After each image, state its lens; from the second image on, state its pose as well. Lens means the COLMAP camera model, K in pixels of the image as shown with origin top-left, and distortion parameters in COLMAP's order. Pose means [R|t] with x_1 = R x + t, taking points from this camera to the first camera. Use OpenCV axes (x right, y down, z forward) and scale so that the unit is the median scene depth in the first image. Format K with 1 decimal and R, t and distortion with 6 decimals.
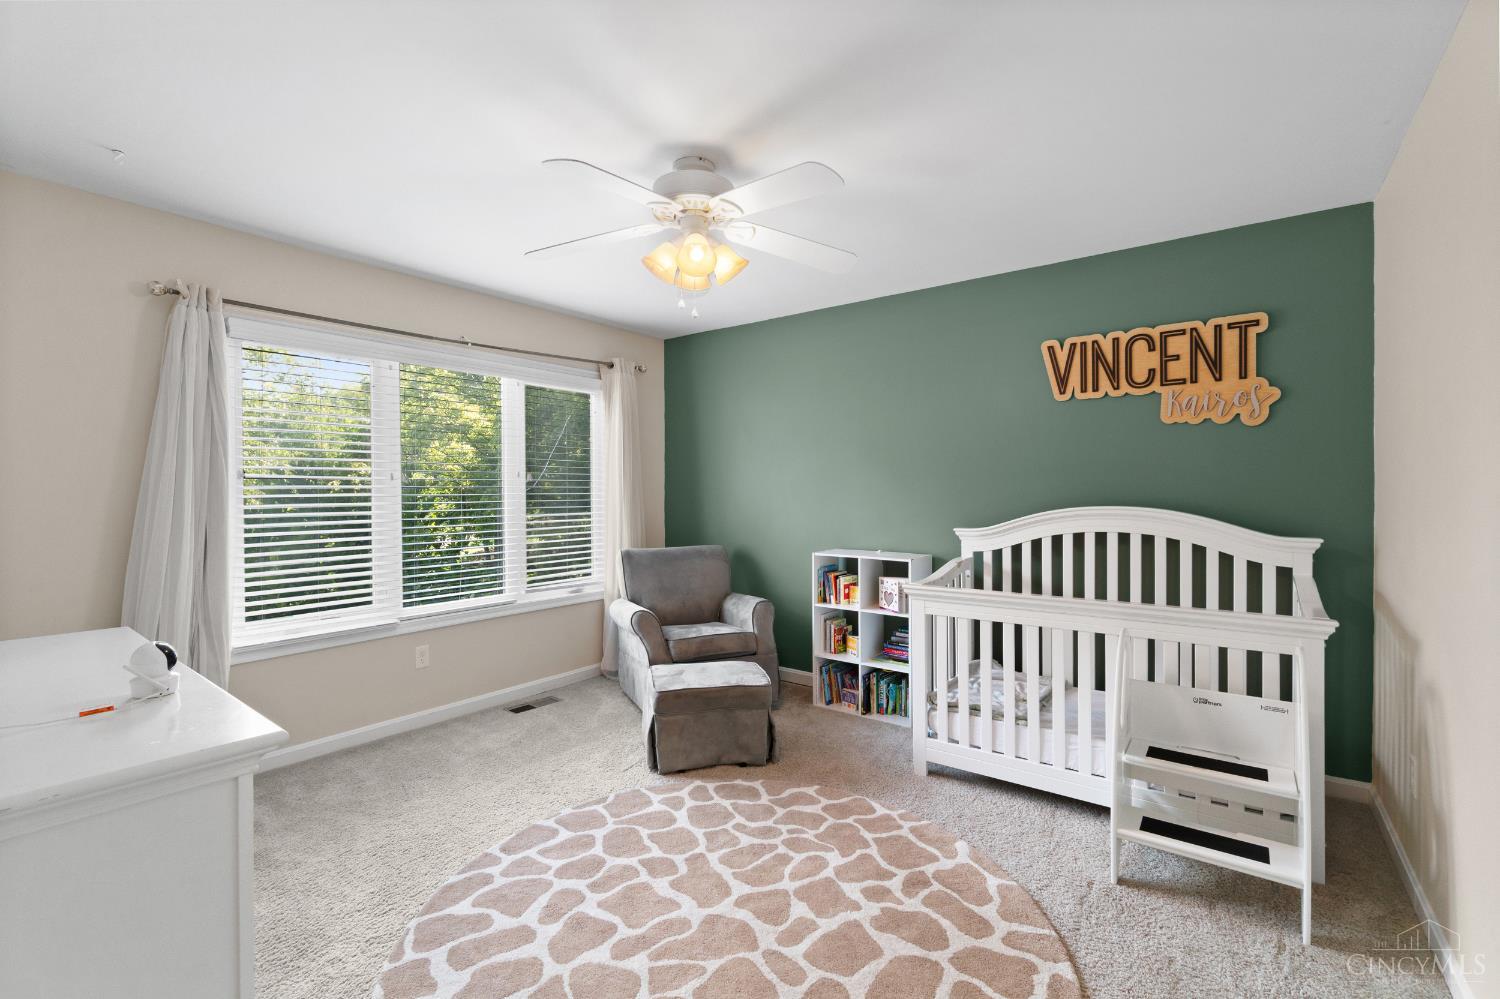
lens RADIAL K [[646.8, 0, 747.9], [0, 646.8, 493.3], [0, 0, 1]] dist [0.001207, 0.000240]
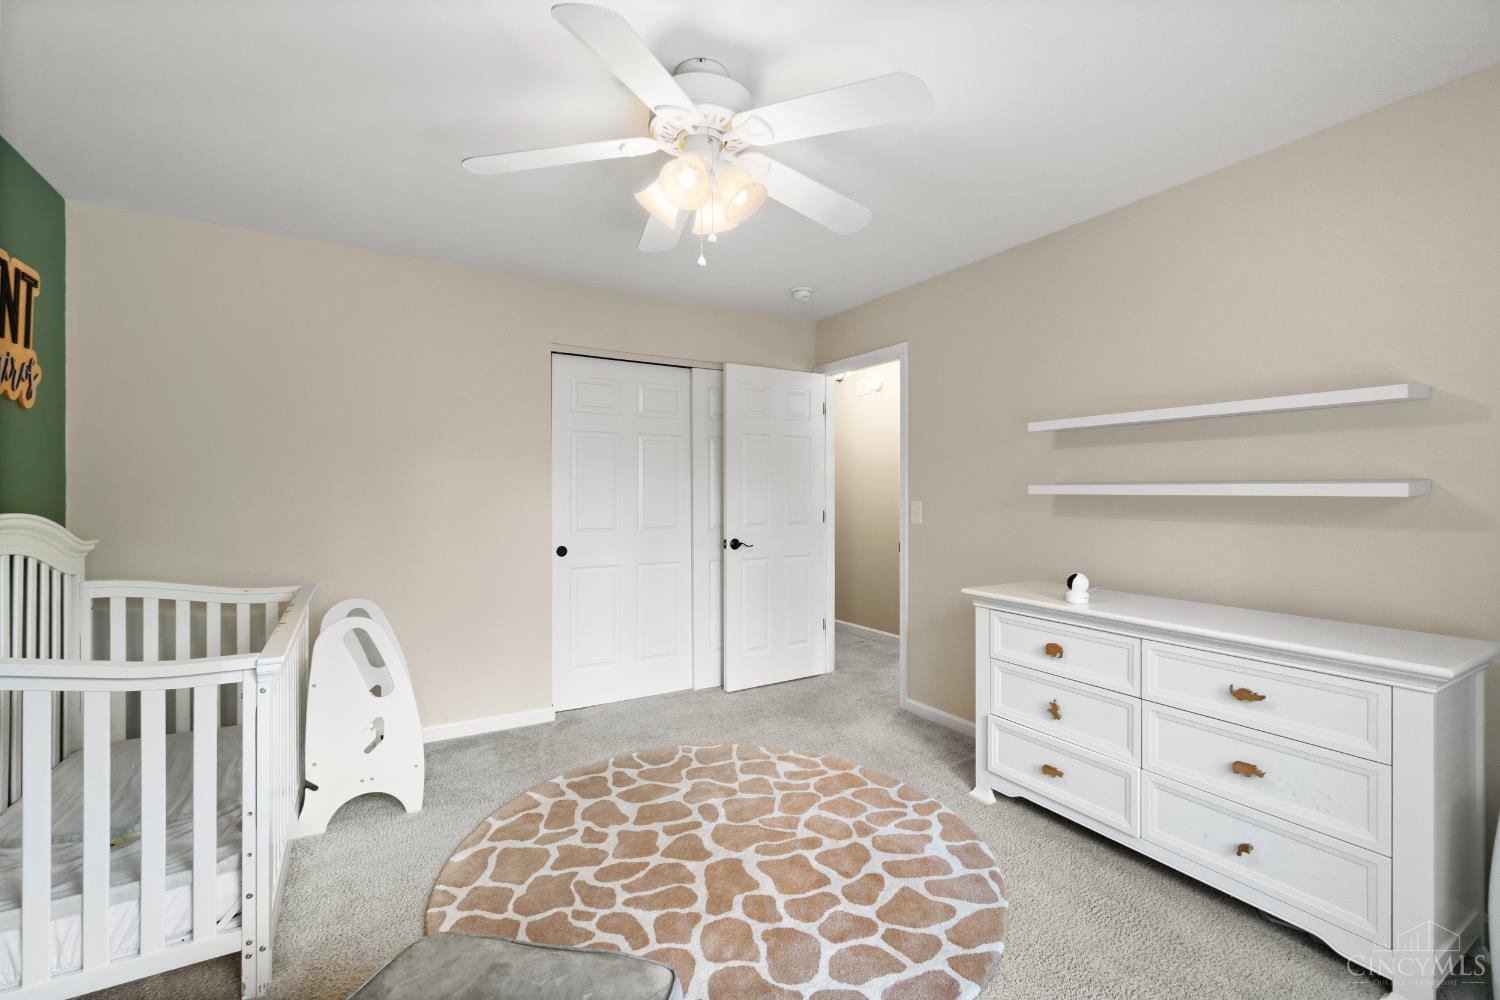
lens RADIAL K [[646.8, 0, 751.7], [0, 646.8, 494.7], [0, 0, 1]] dist [0.001207, 0.000240]
pose [[-0.930818, 0.002498, 0.365474, -0.479302], [0.002866, 0.999996, 0.000464, 0.006139], [-0.365471, 0.001479, -0.930821, 1.944234]]
